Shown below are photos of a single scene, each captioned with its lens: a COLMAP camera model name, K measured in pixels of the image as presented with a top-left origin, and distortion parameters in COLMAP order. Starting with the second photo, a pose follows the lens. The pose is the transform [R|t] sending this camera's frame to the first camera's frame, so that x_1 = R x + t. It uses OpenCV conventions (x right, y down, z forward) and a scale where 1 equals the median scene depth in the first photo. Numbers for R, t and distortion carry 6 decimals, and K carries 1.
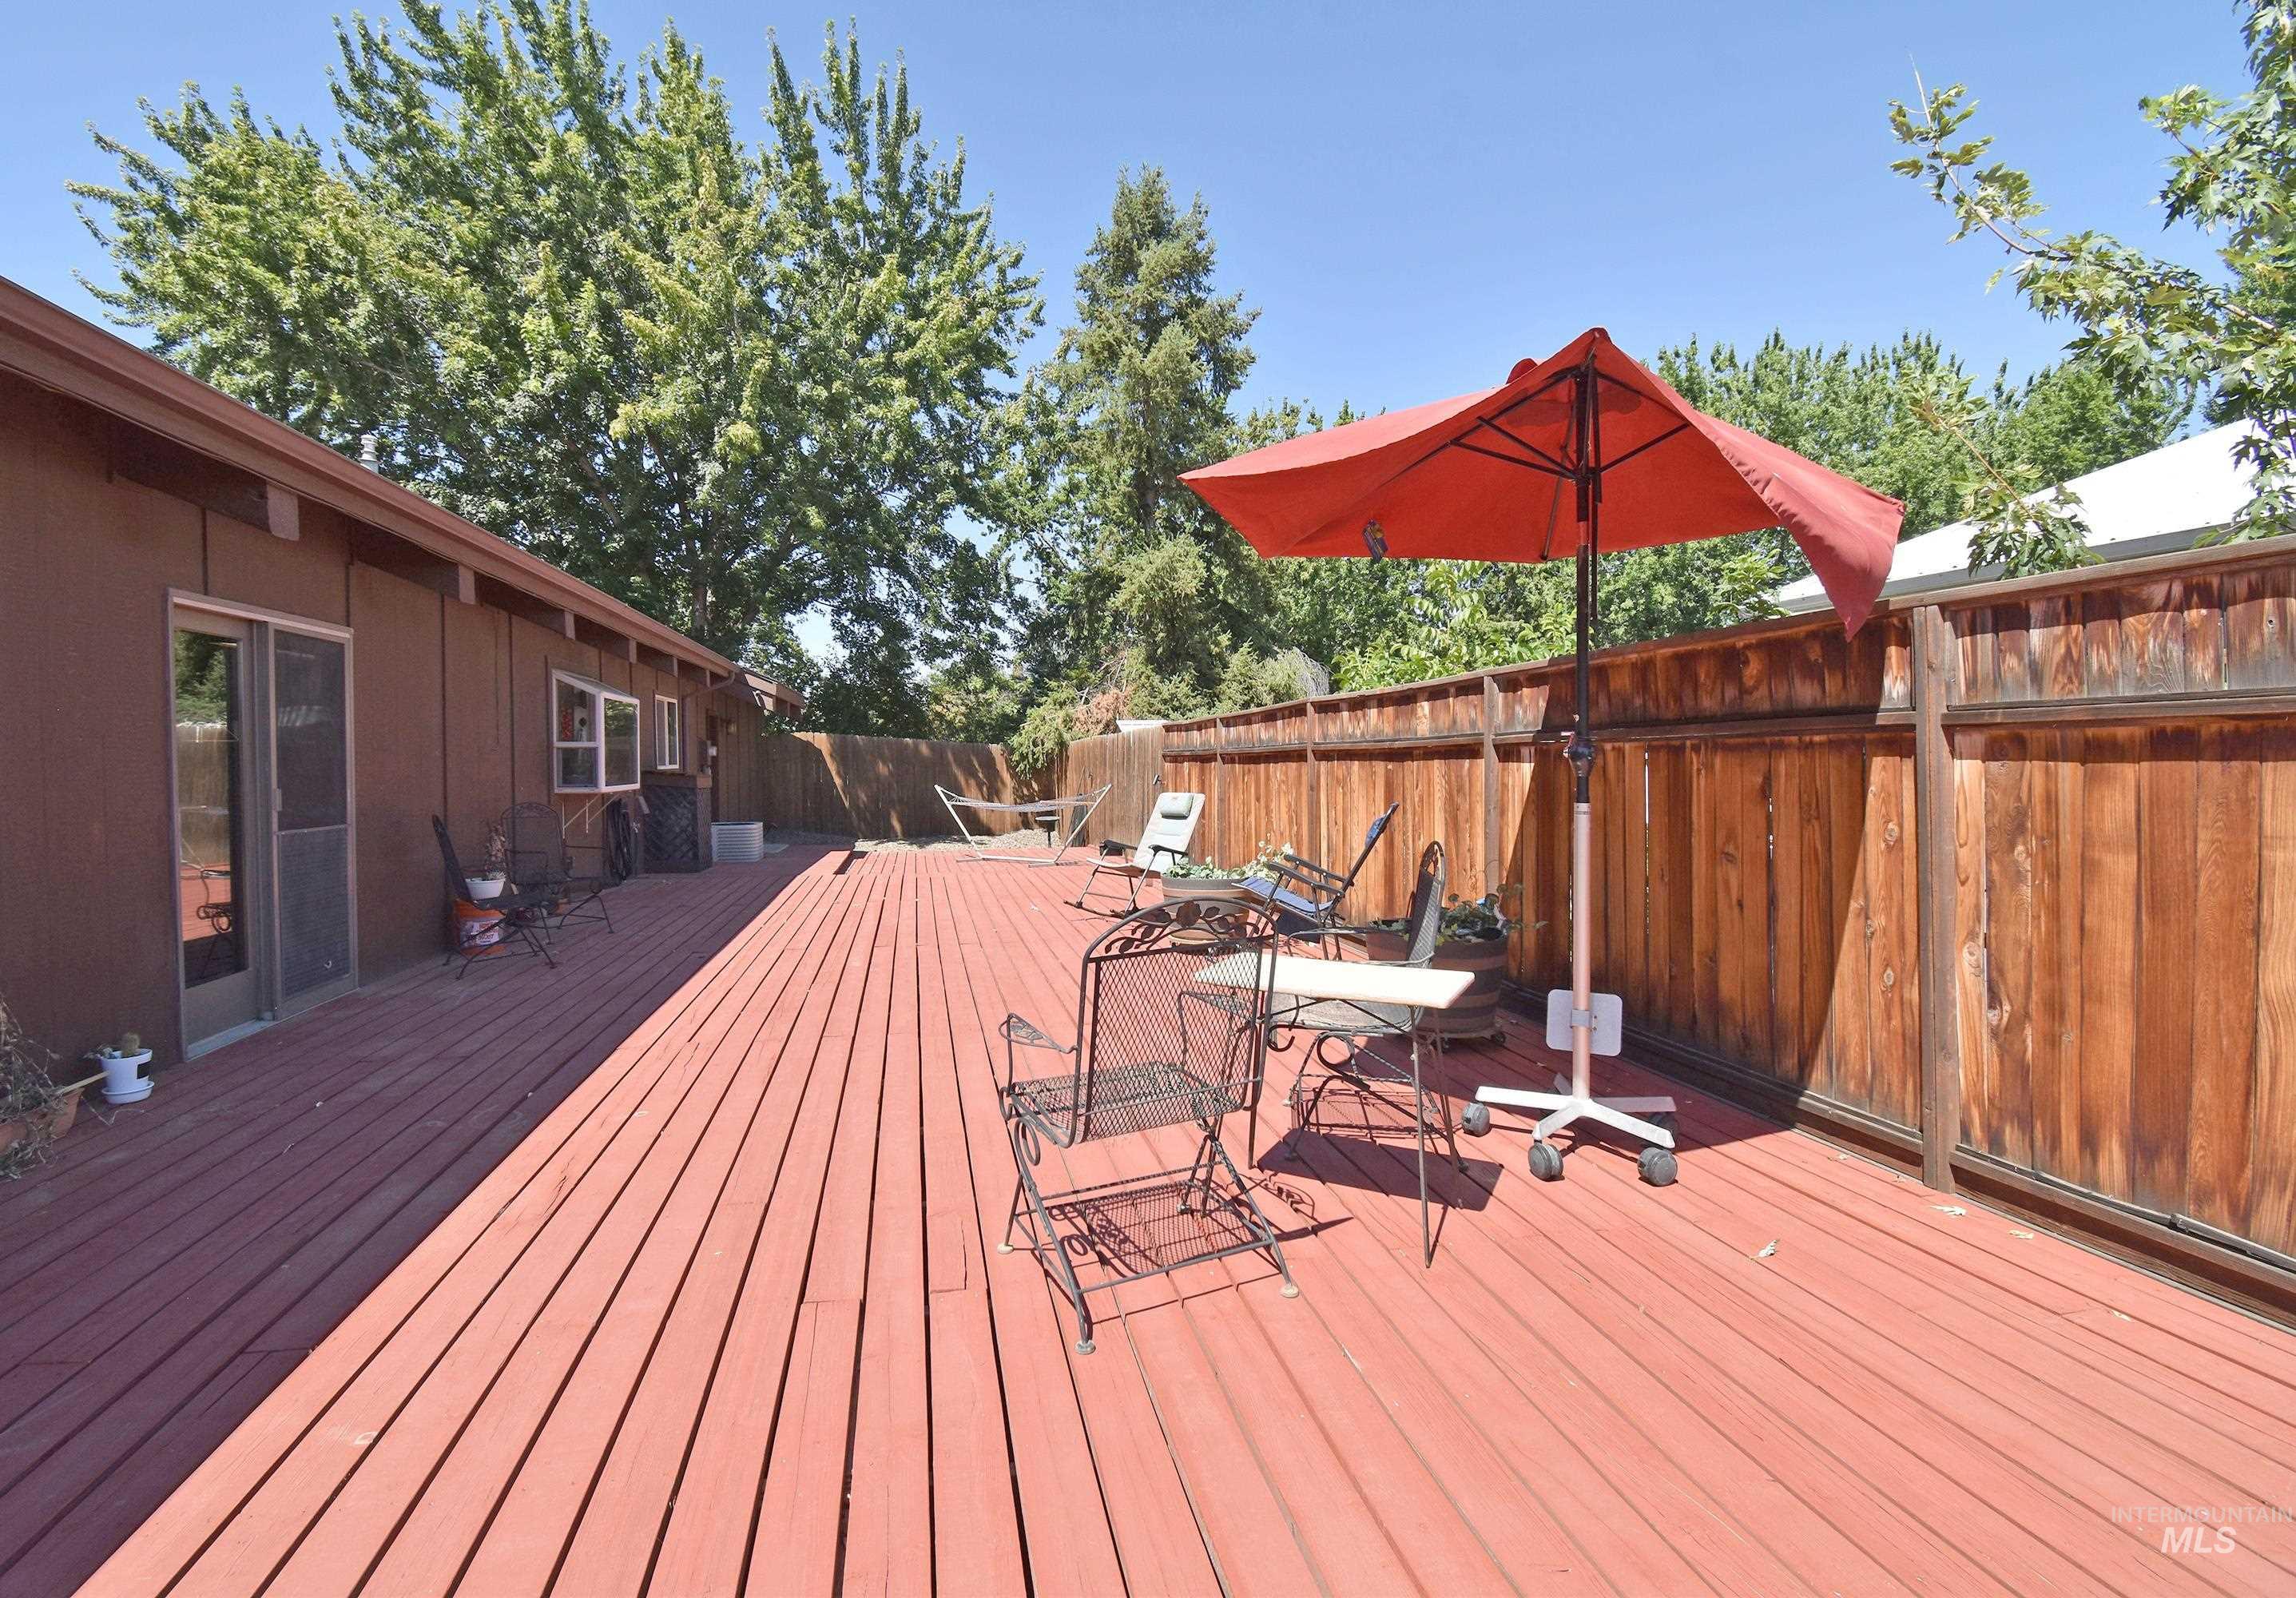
lens RADIAL K [[1078.3, 0, 1148.0], [0, 1078.3, 799.0], [0, 0, 1]] dist [-0.038485, 0.000369]
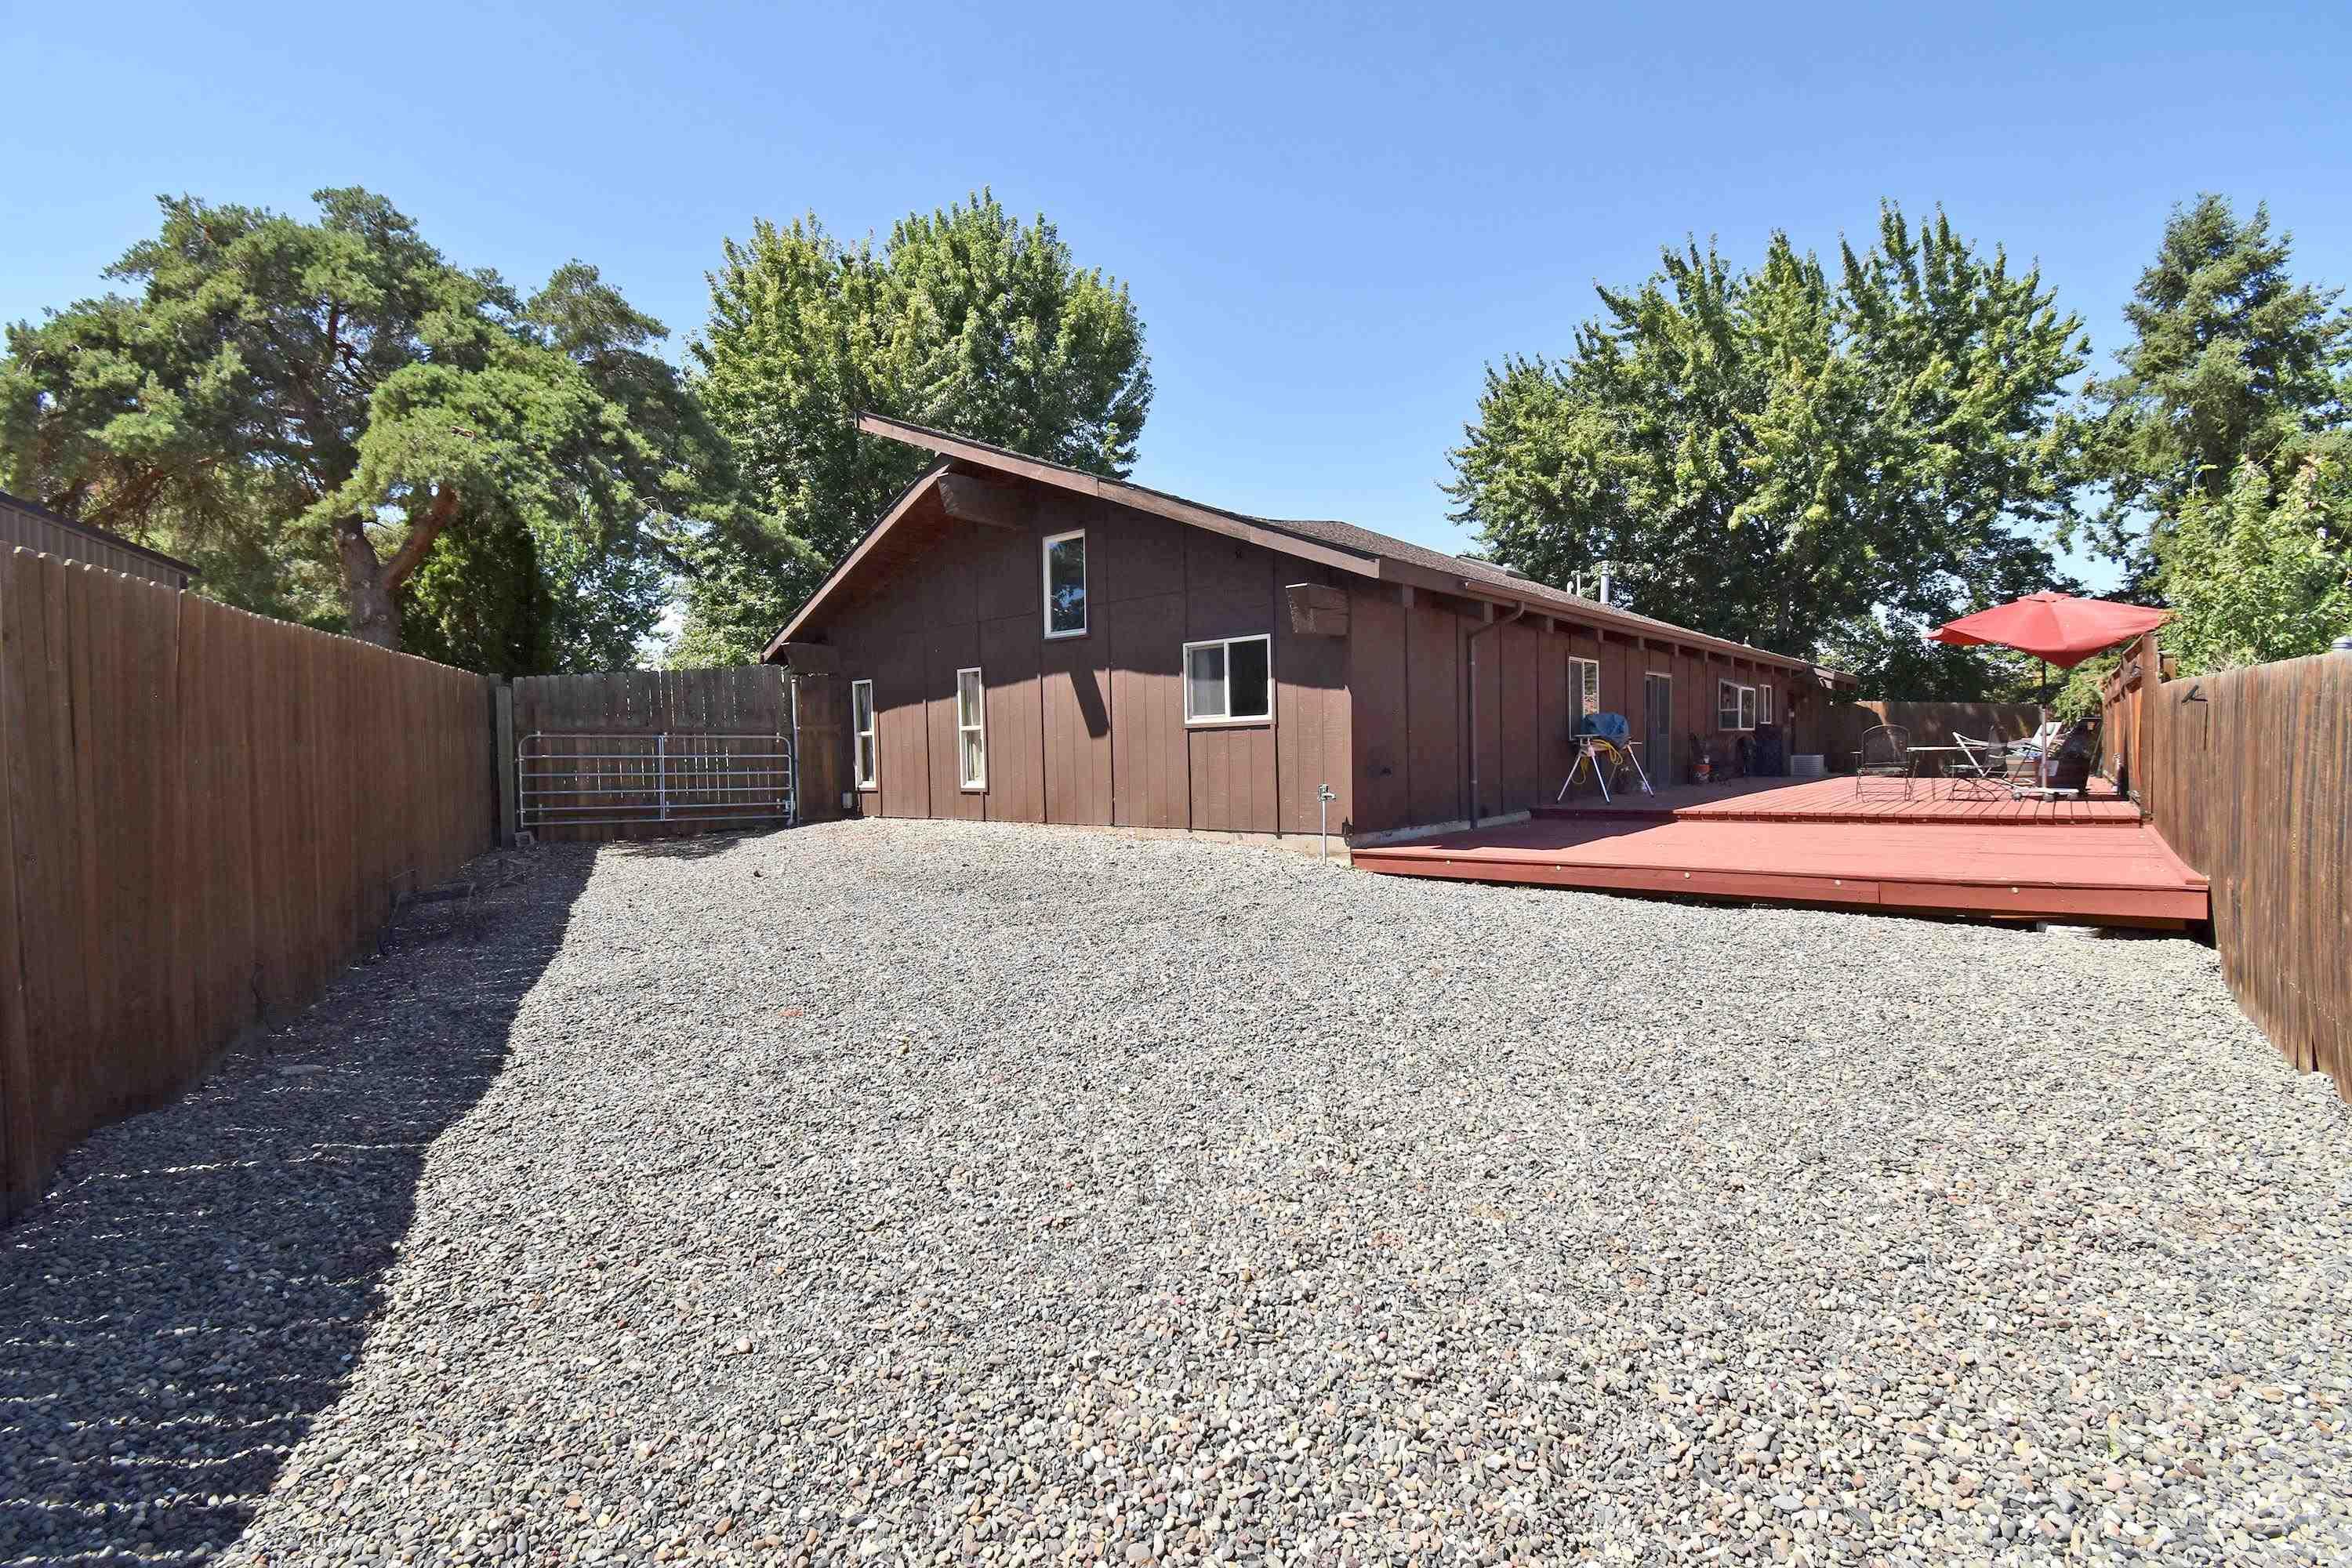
lens RADIAL K [[1039.4, 0, 1176.0], [0, 1039.4, 784.0], [0, 0, 1]] dist [0.000646, -0.009509]
pose [[0.608419, 0.020909, -0.793341, 1.016428], [-0.015433, 0.999776, 0.014514, 0.193501], [0.793466, 0.003413, 0.608605, -2.573285]]
